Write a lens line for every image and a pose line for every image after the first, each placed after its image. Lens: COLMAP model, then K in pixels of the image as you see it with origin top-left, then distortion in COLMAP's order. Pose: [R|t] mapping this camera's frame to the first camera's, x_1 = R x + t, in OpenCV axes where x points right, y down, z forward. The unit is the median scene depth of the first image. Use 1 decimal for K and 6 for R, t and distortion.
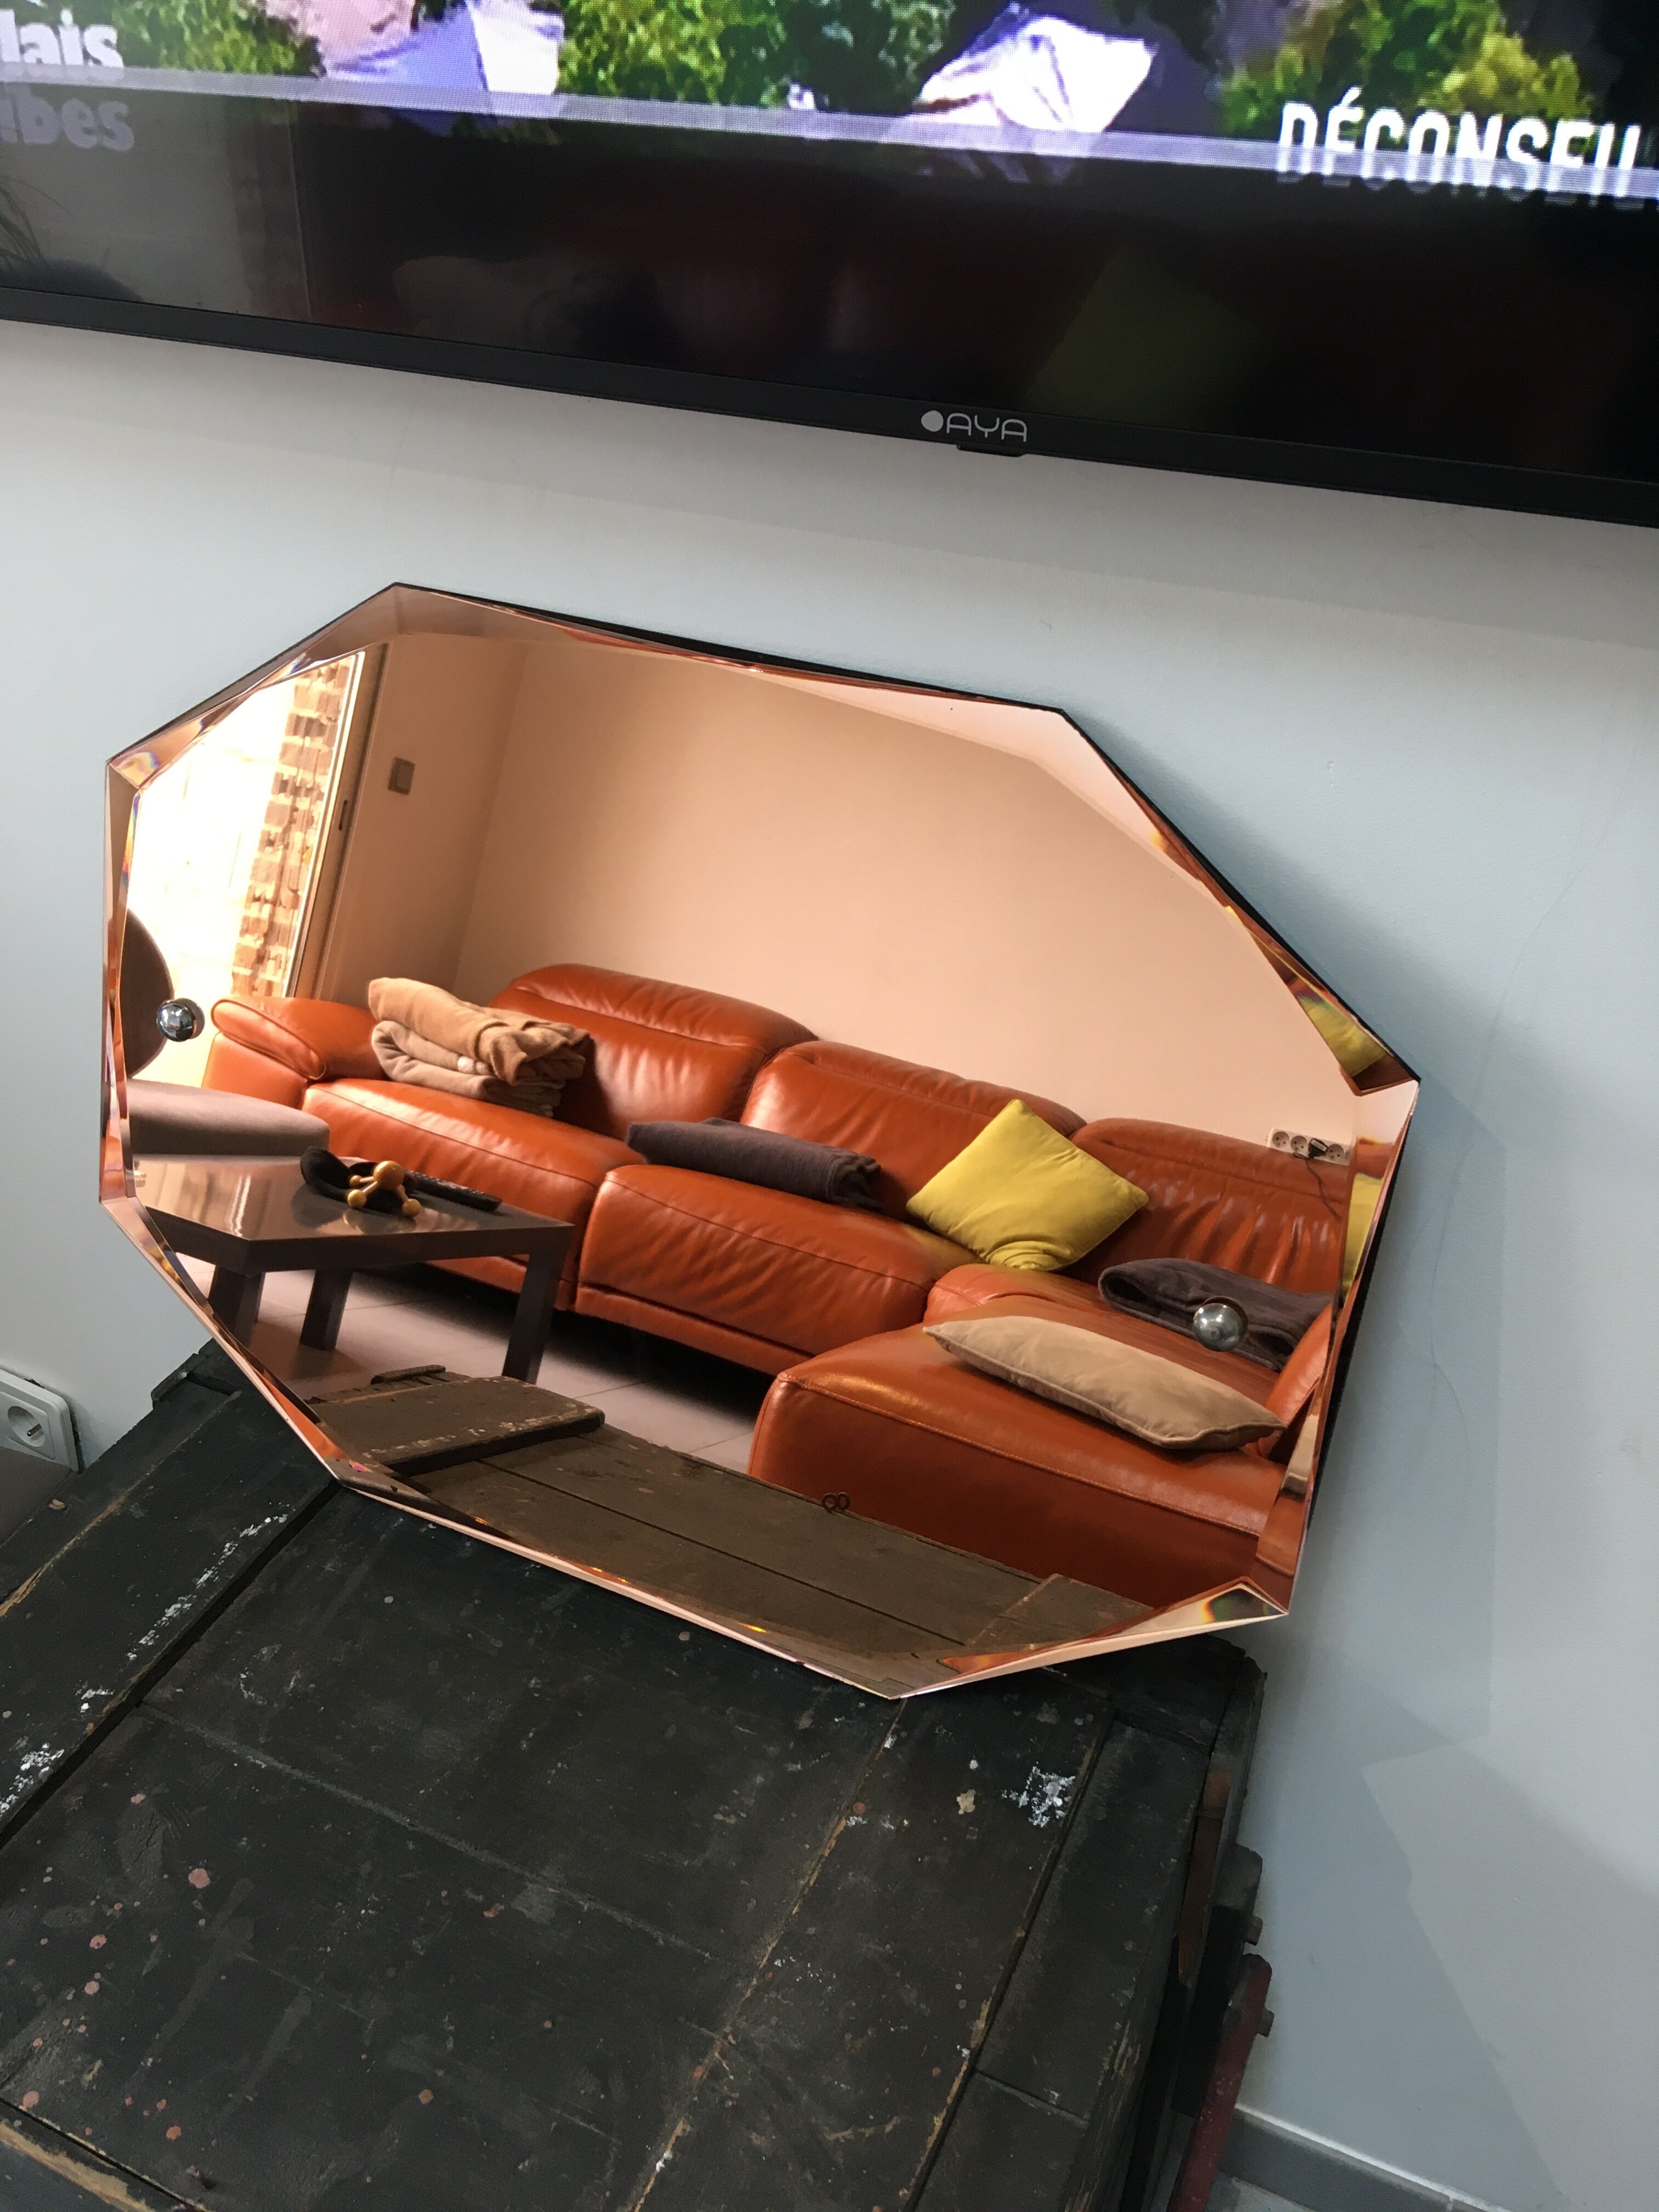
lens RADIAL K [[1862.5, 0, 836.8], [0, 1862.5, 1111.4], [0, 0, 1]] dist [0.094622, -0.151097]
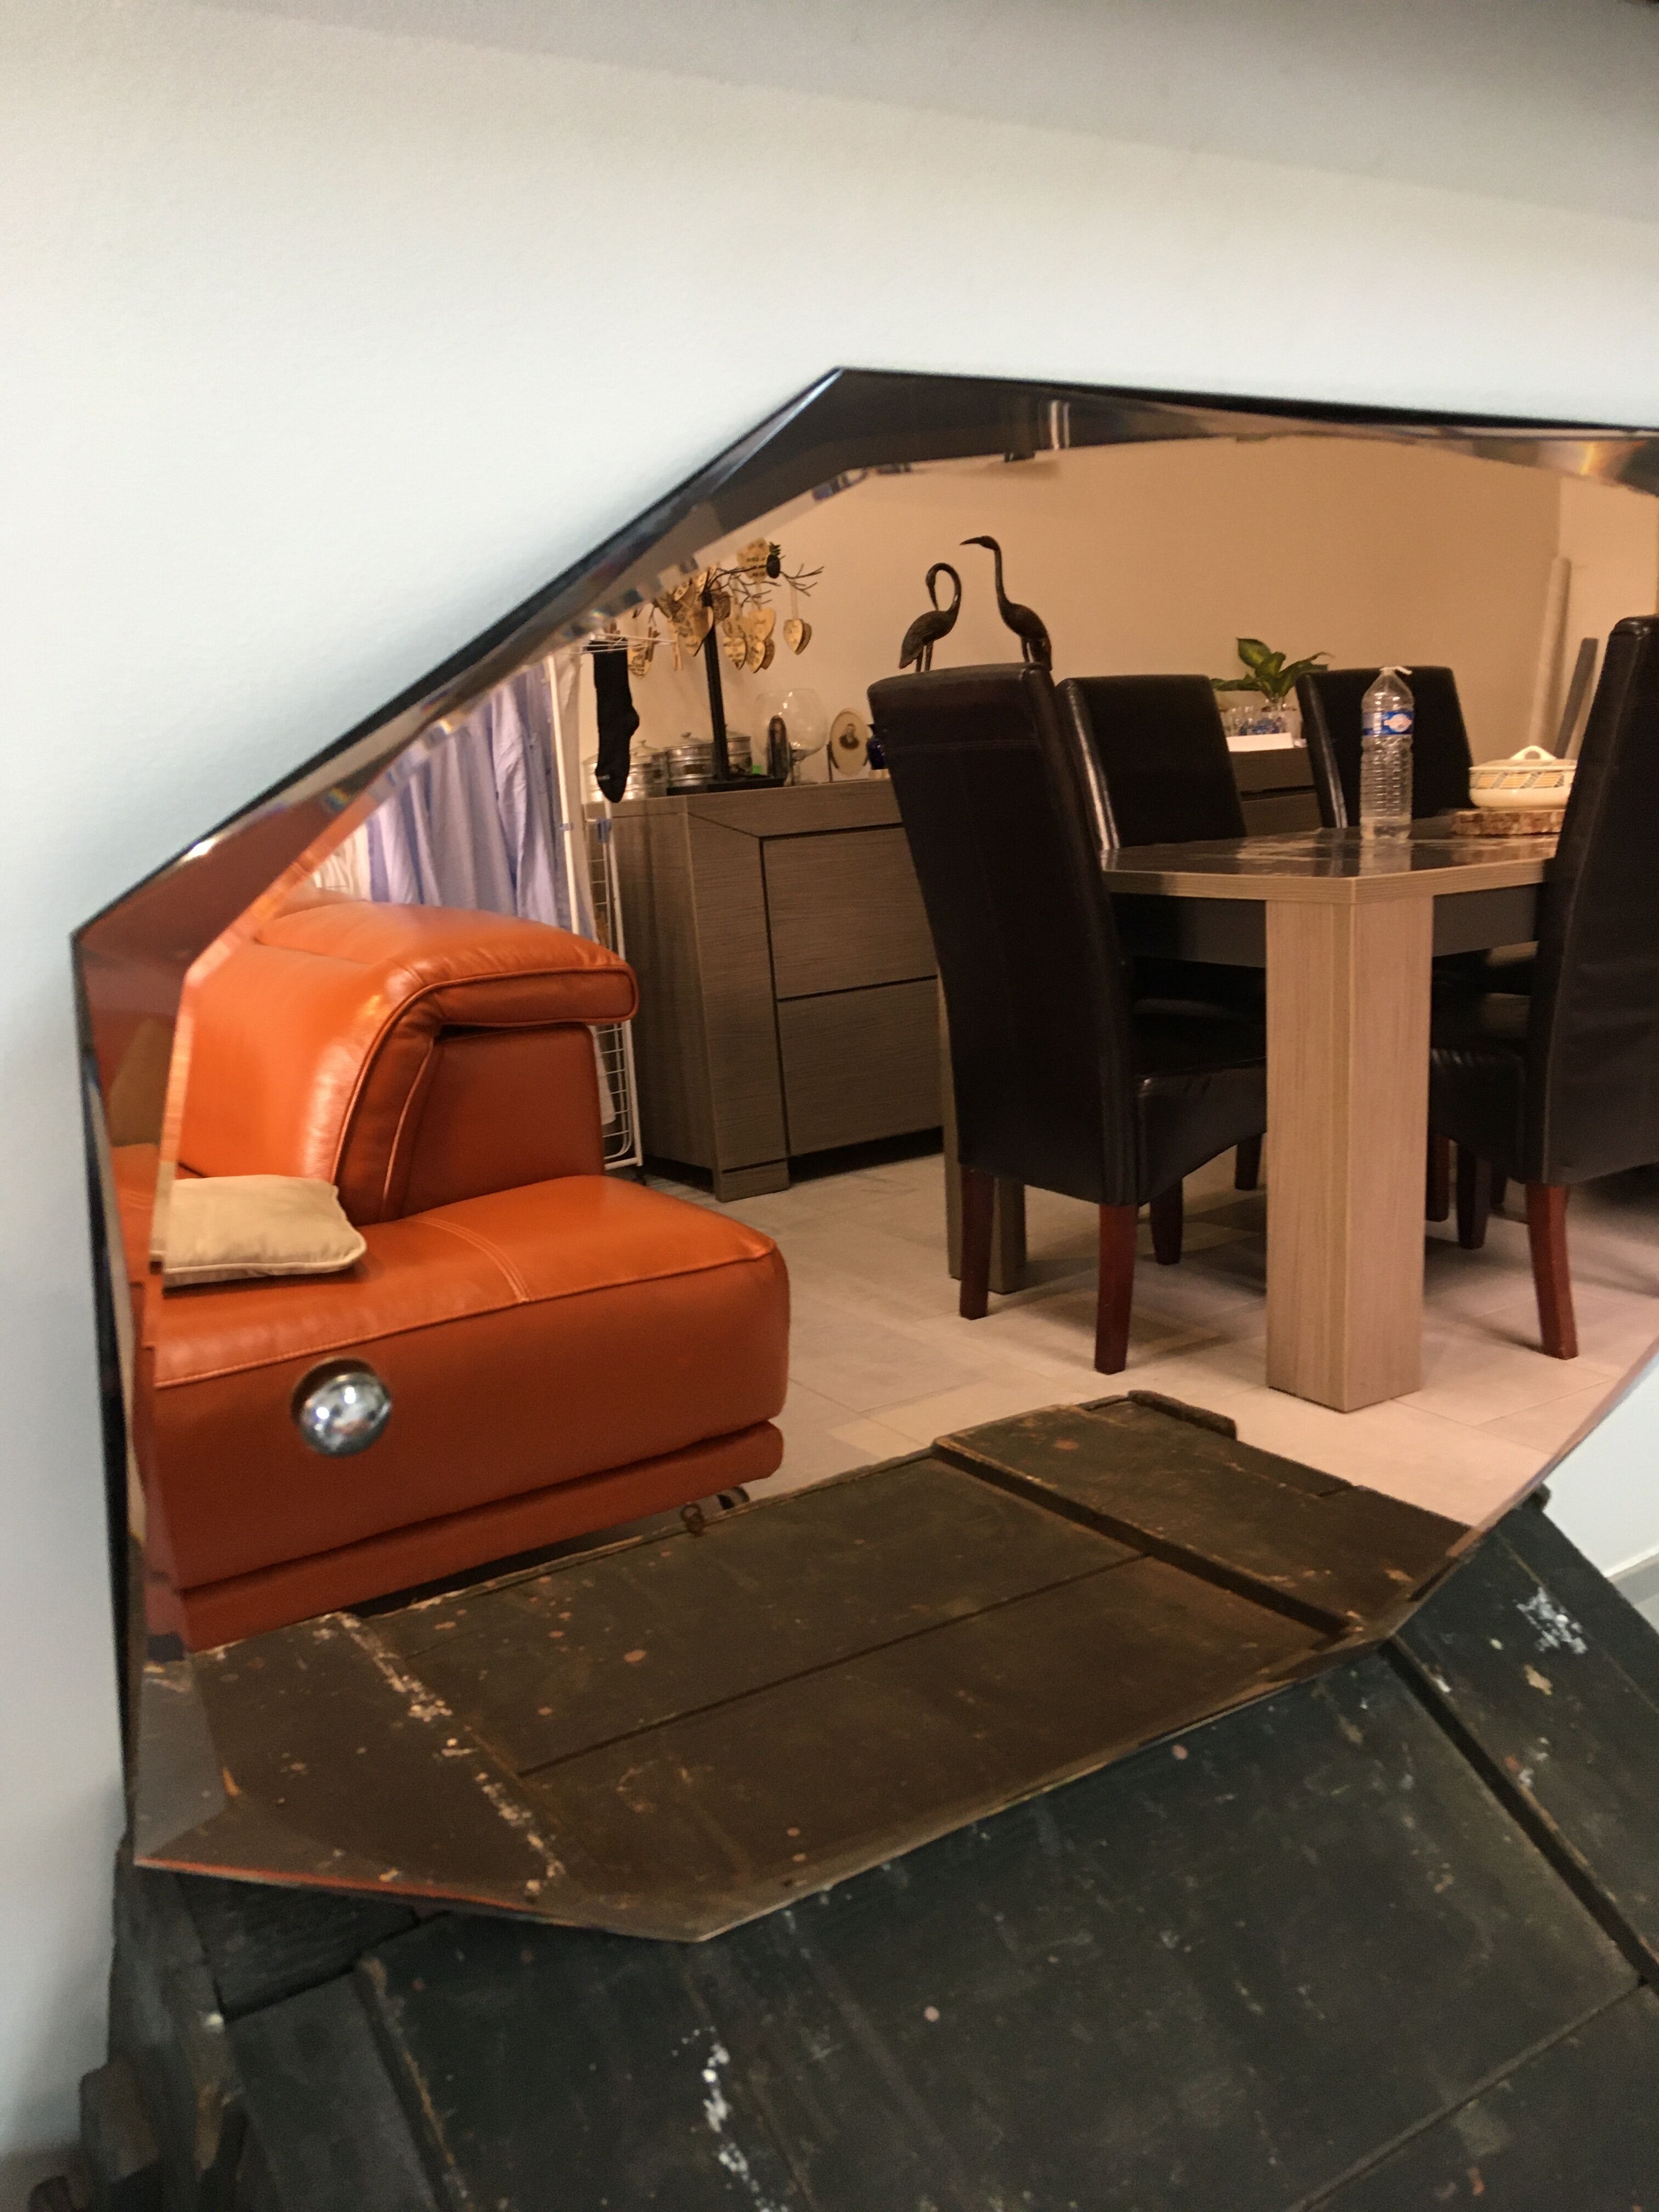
lens RADIAL K [[1862.5, 0, 810.8], [0, 1862.5, 1101.4], [0, 0, 1]] dist [0.094622, -0.151097]
pose [[0.563388, -0.409937, 0.717318, -0.695292], [0.248704, 0.912099, 0.325917, -0.283305], [-0.787871, -0.005218, 0.615818, 0.745776]]
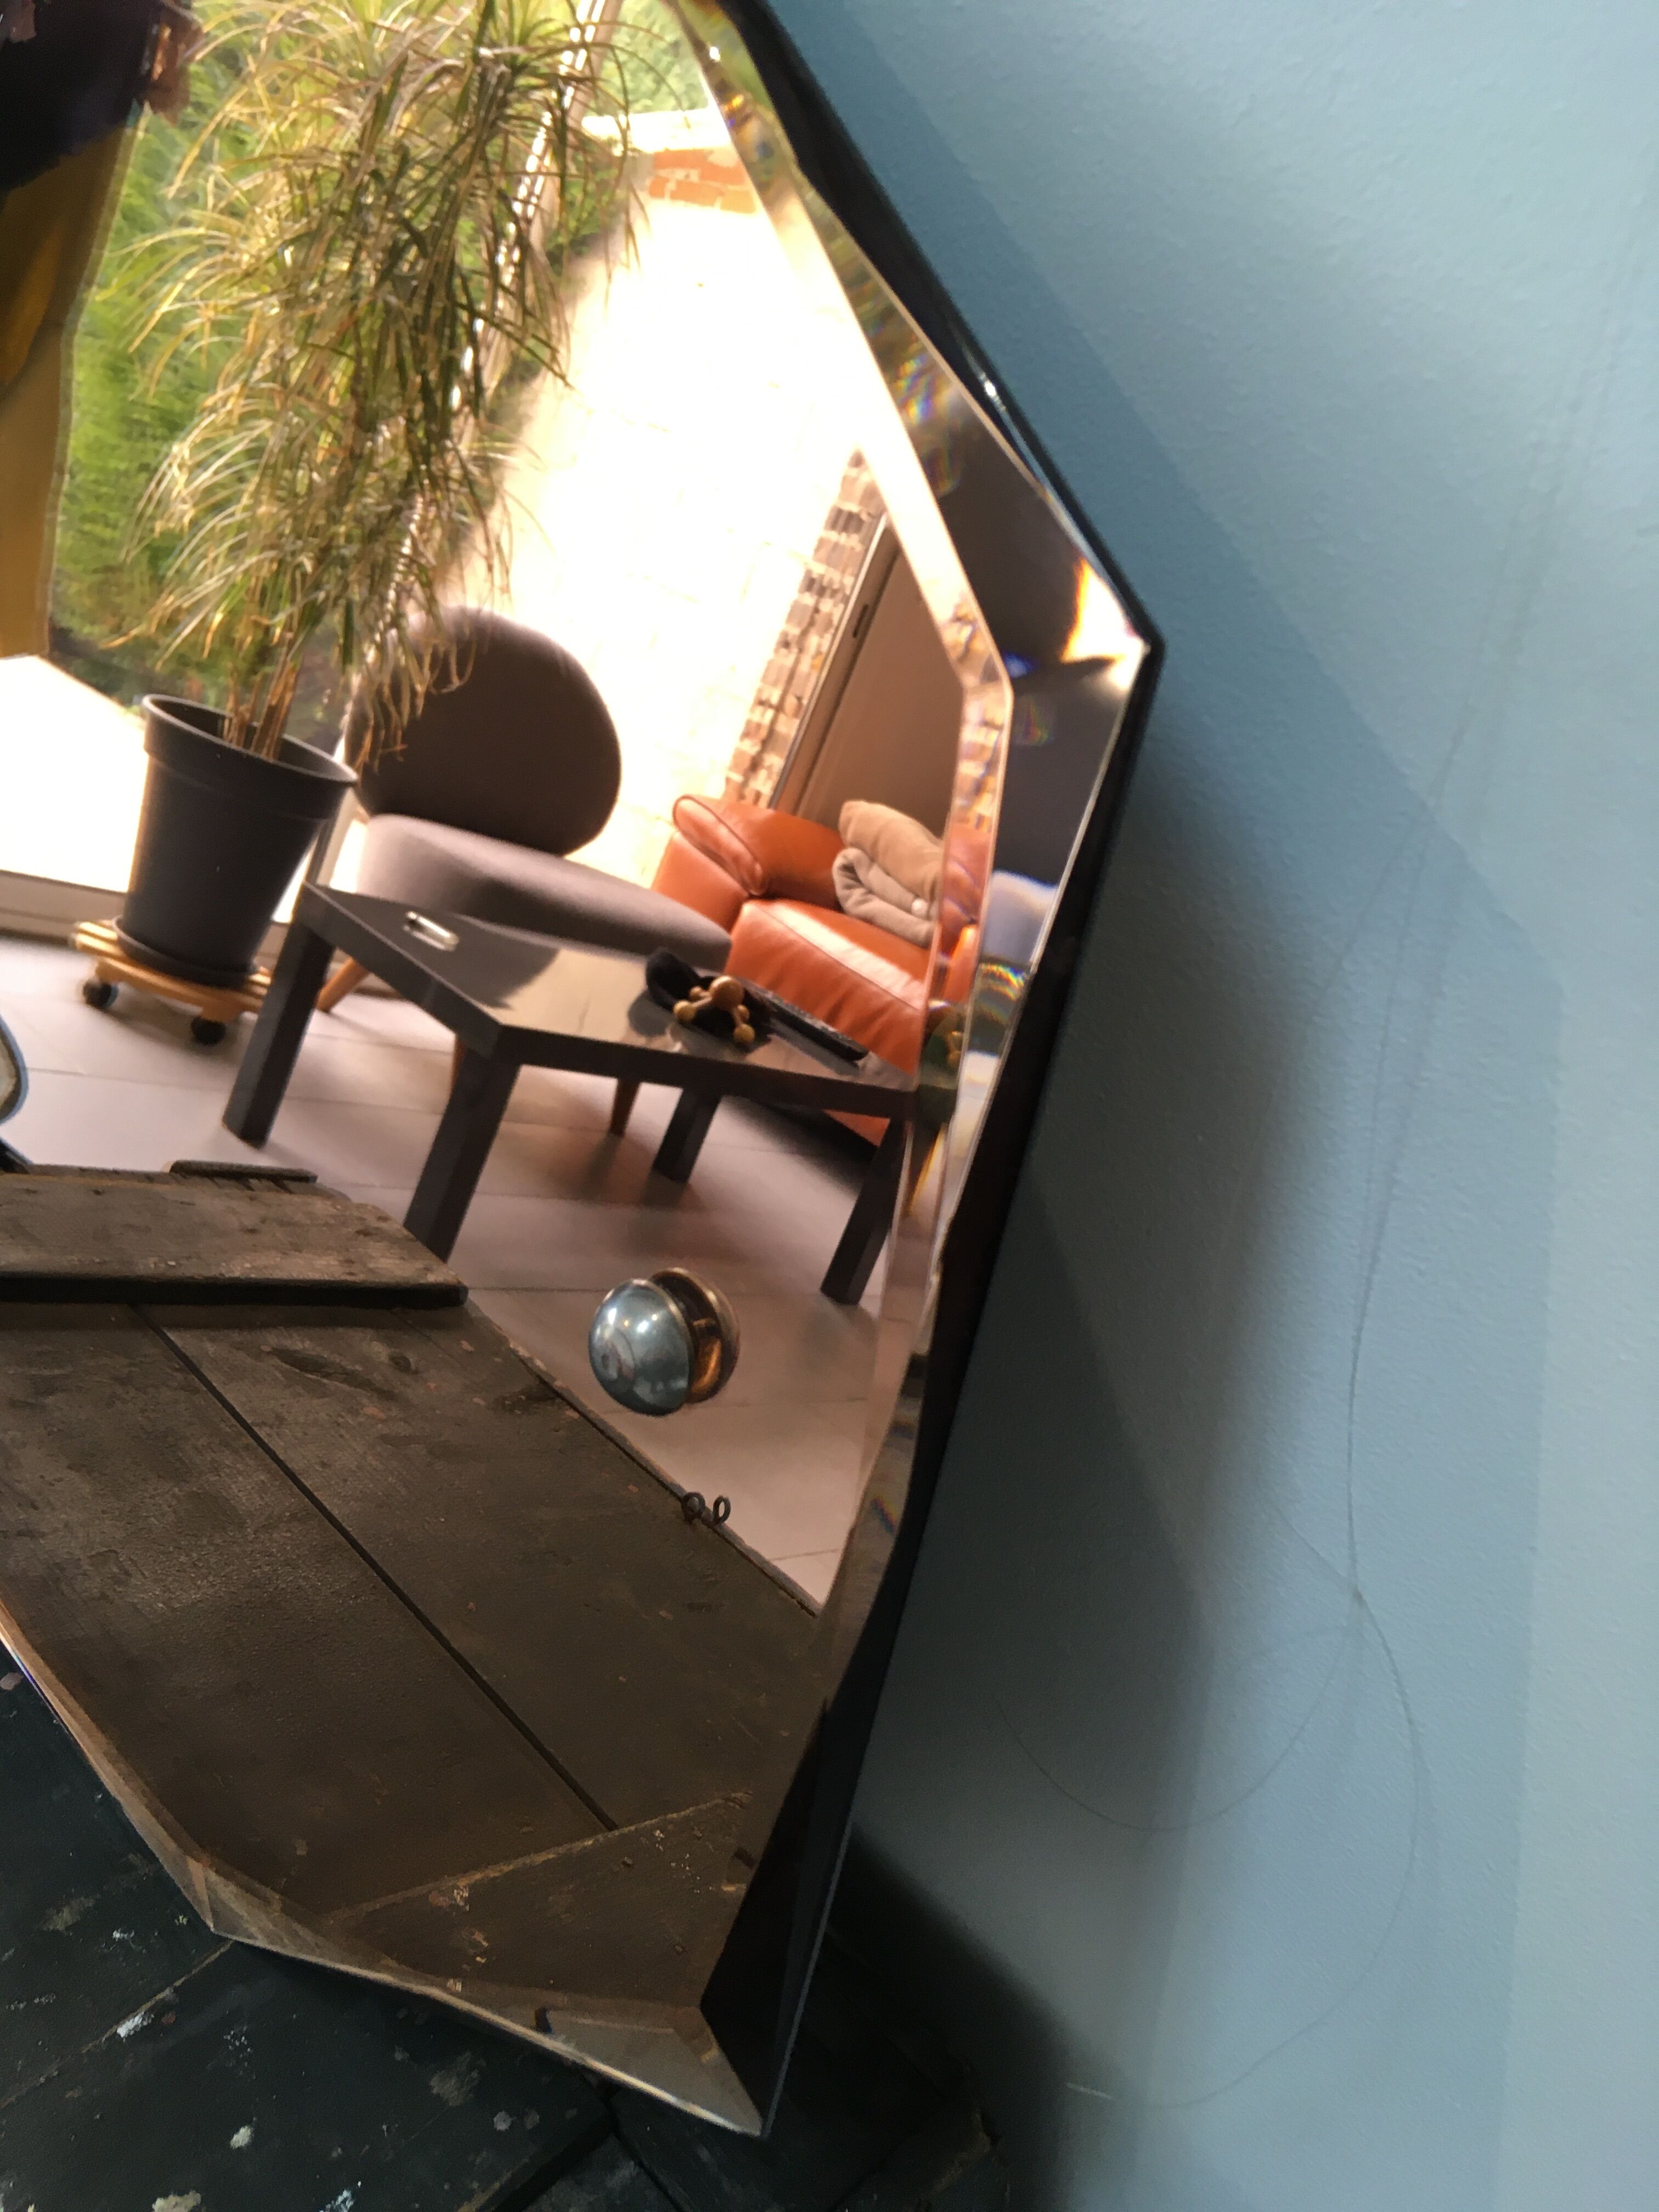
lens RADIAL K [[1862.5, 0, 825.0], [0, 1862.5, 1091.3], [0, 0, 1]] dist [0.094622, -0.151097]
pose [[0.923480, 0.193229, -0.331433, 0.333951], [-0.180058, 0.981140, 0.070313, 0.031431], [0.338768, -0.005256, 0.940855, 0.641574]]
